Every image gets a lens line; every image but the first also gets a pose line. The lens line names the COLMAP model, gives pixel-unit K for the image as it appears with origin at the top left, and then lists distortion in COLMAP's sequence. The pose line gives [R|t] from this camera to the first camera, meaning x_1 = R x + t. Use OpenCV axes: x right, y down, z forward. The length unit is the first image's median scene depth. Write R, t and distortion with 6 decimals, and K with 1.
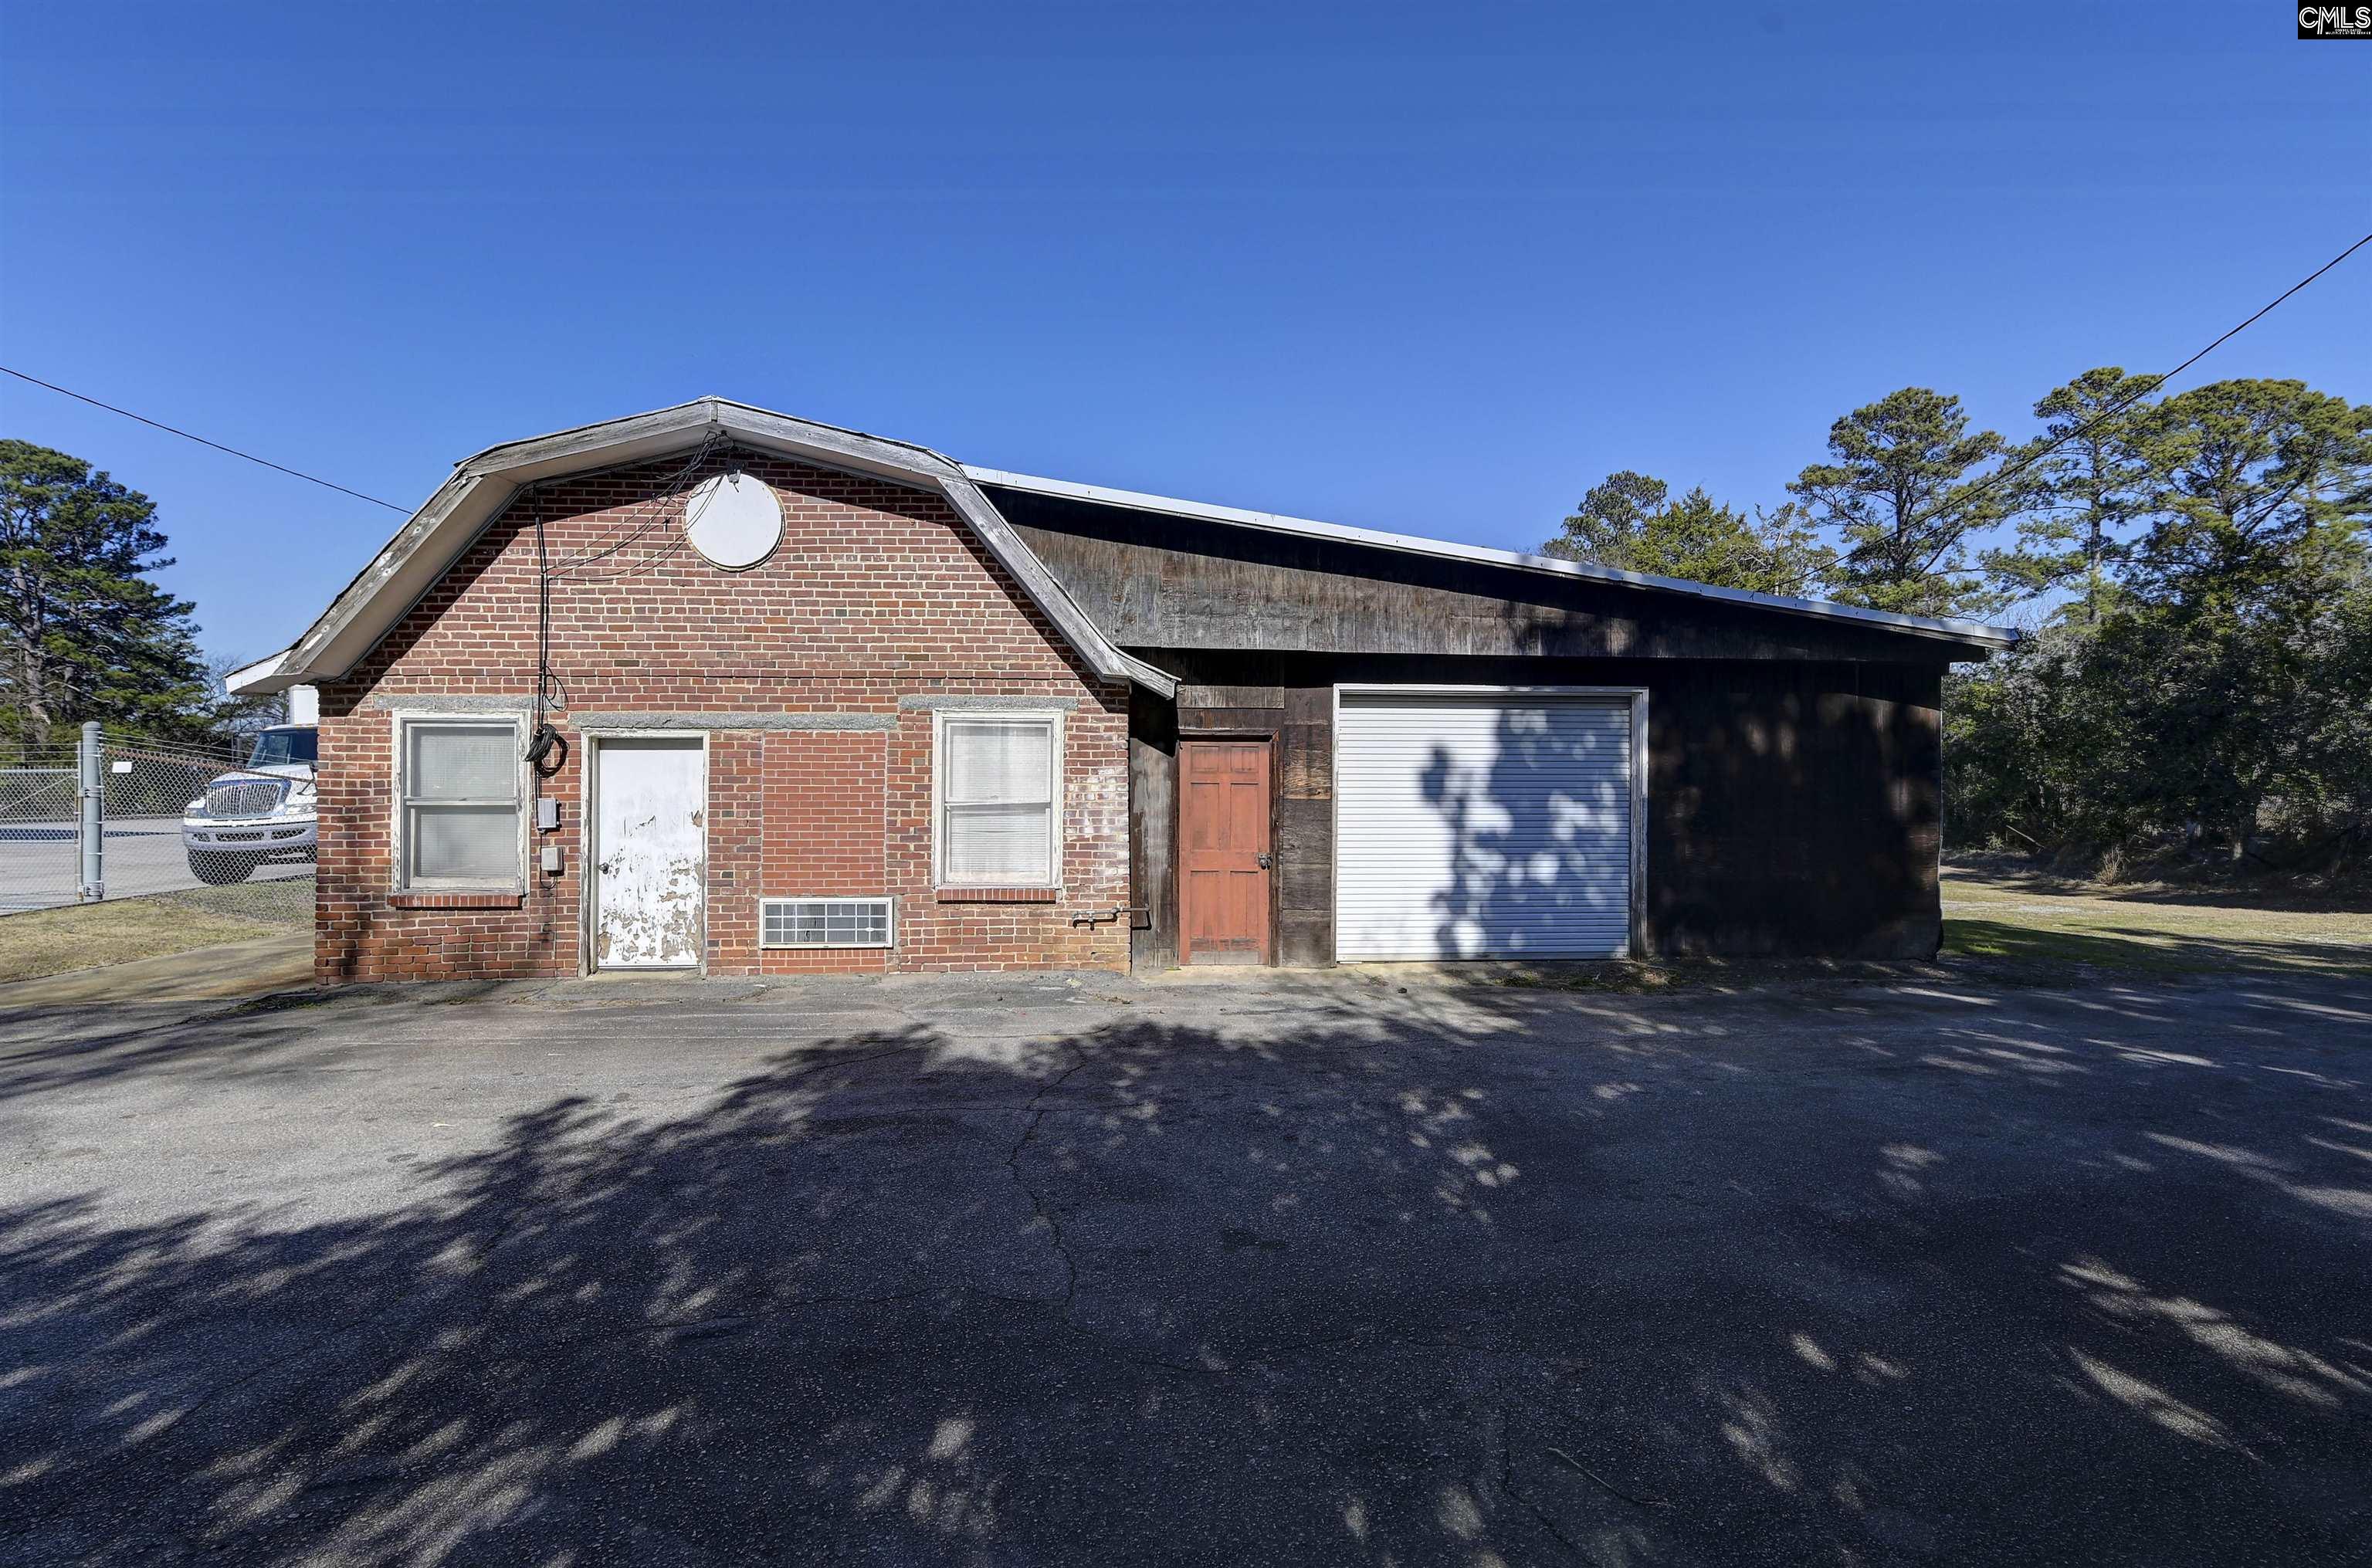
lens RADIAL K [[1129.3, 0, 1185.2], [0, 1129.3, 787.5], [0, 0, 1]] dist [-0.012740, -0.000337]
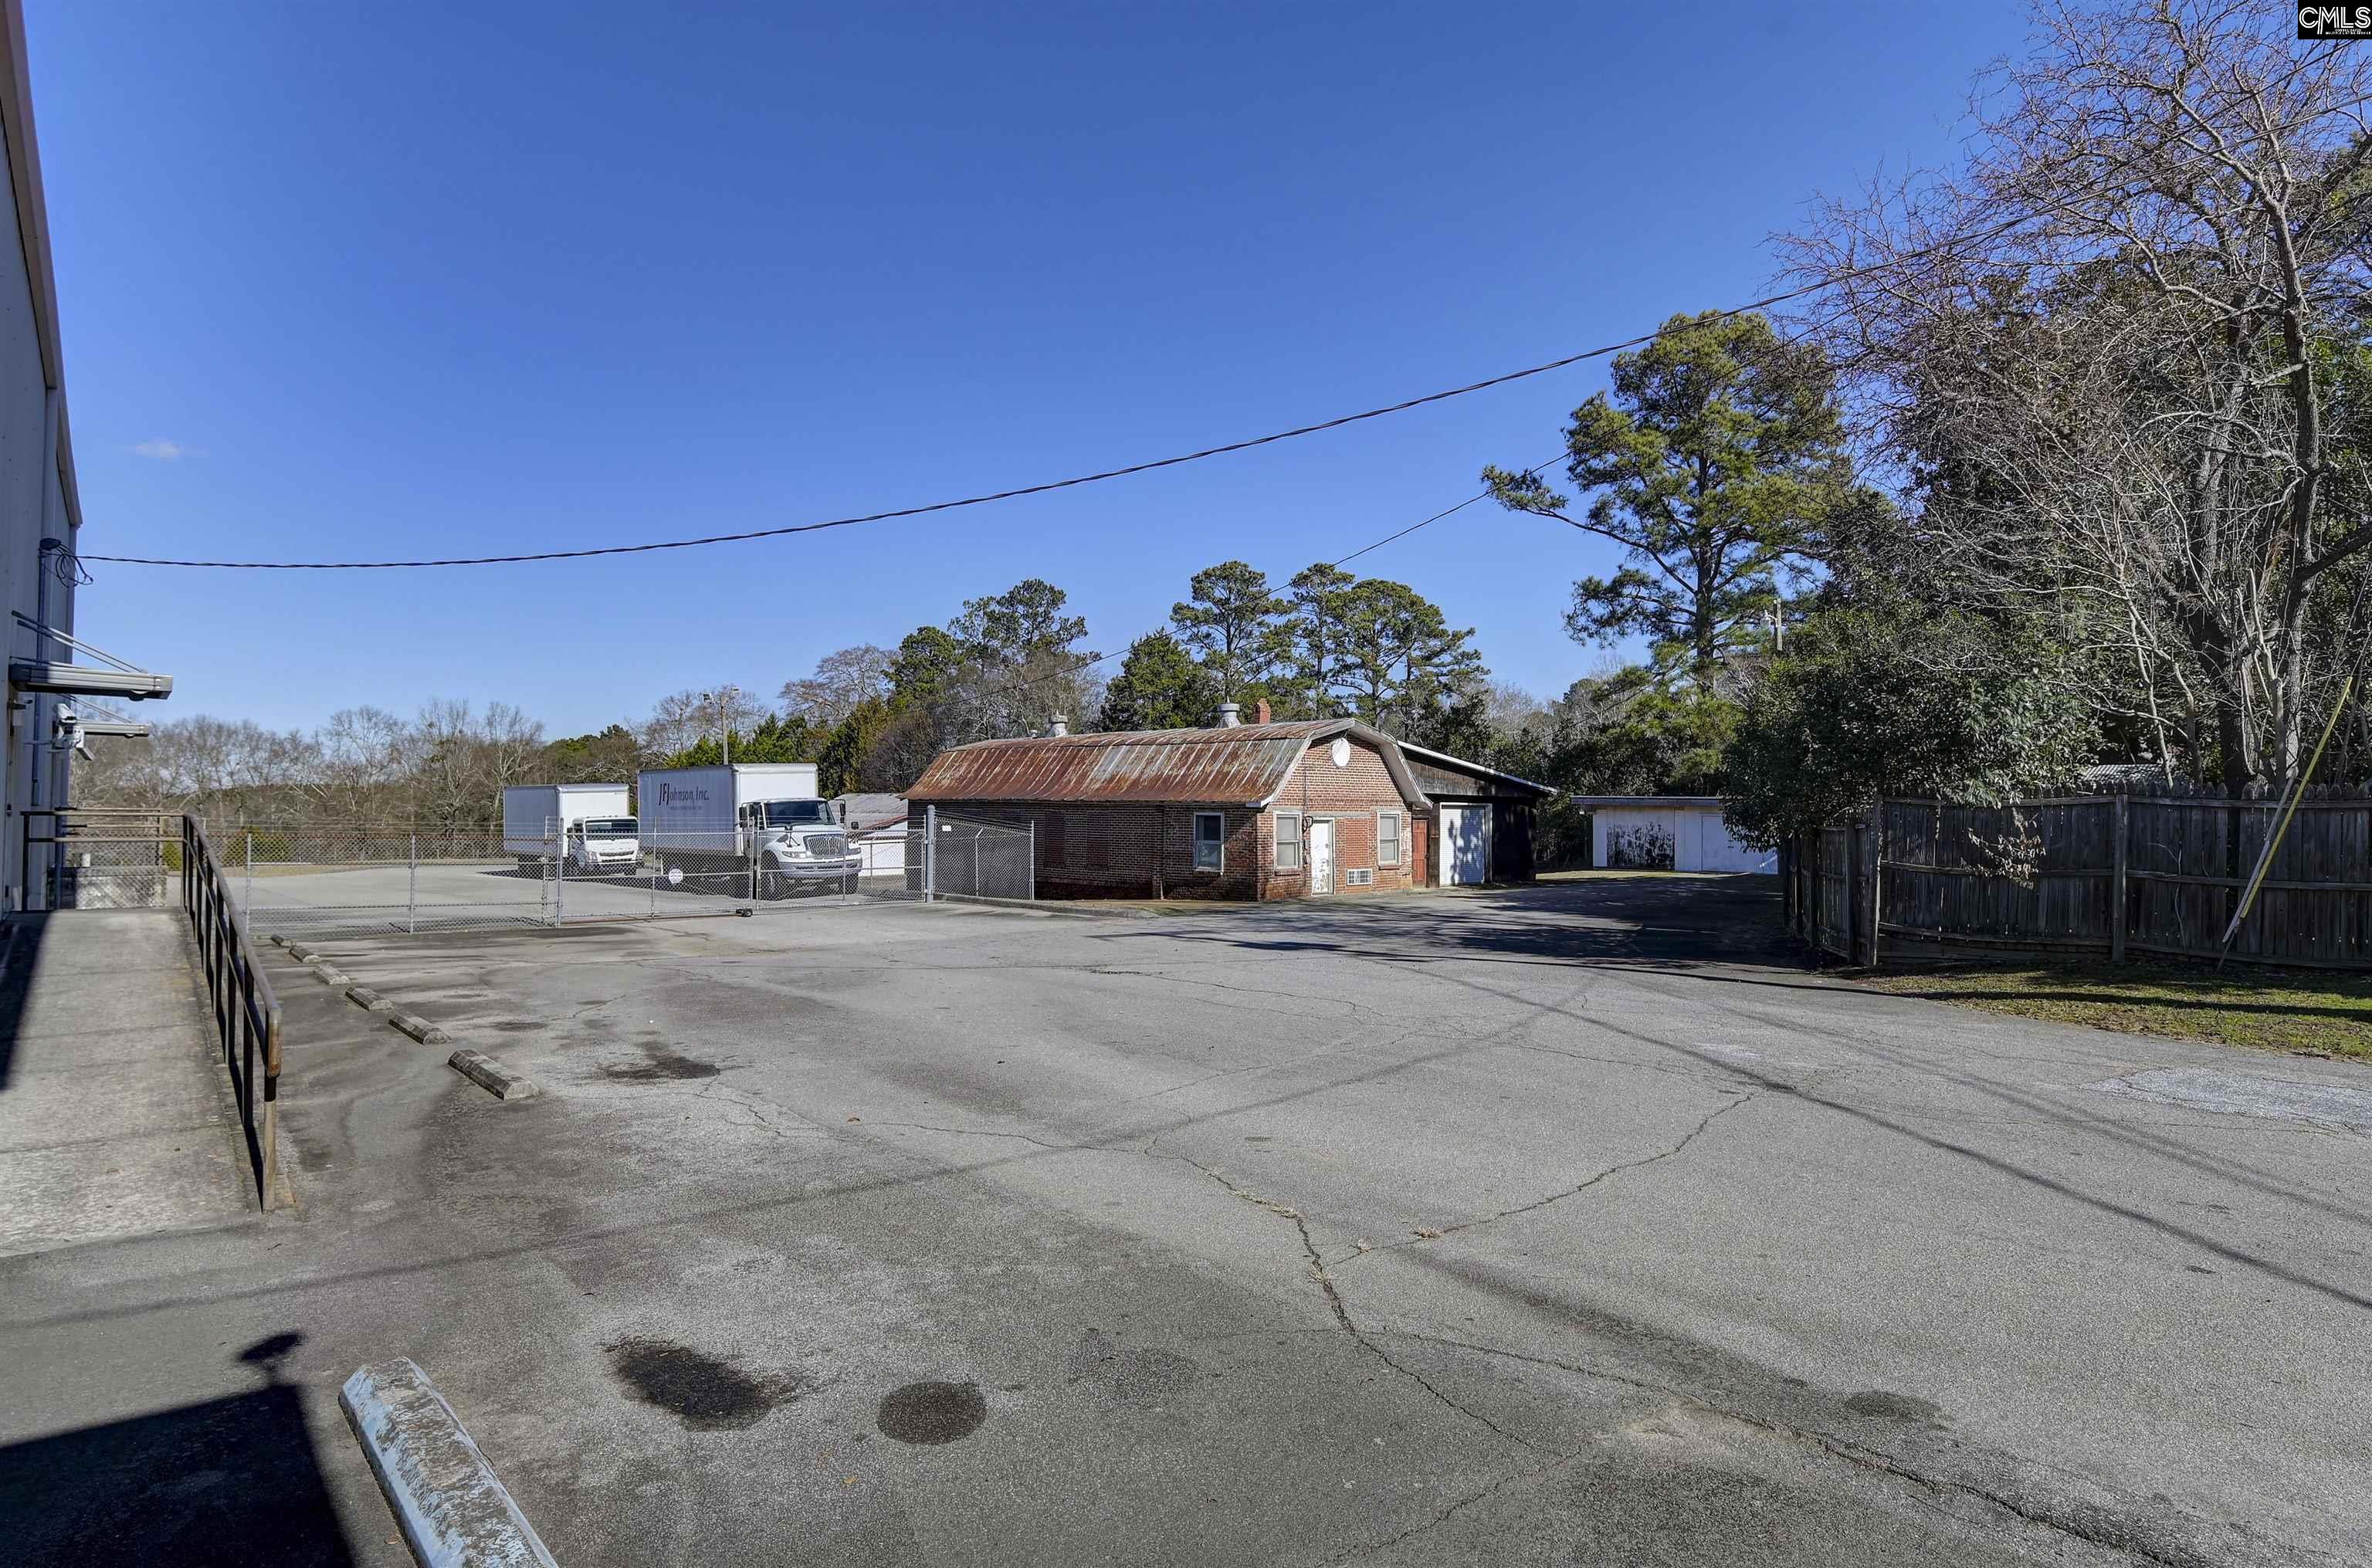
lens RADIAL K [[1296.6, 0, 1187.1], [0, 1296.6, 790.2], [0, 0, 1]] dist [-0.000901, -0.000026]
pose [[0.752703, 0.012298, 0.658245, -2.834783], [0.005262, 0.999681, -0.024694, -0.035789], [-0.658339, 0.022051, 0.752399, -1.336580]]
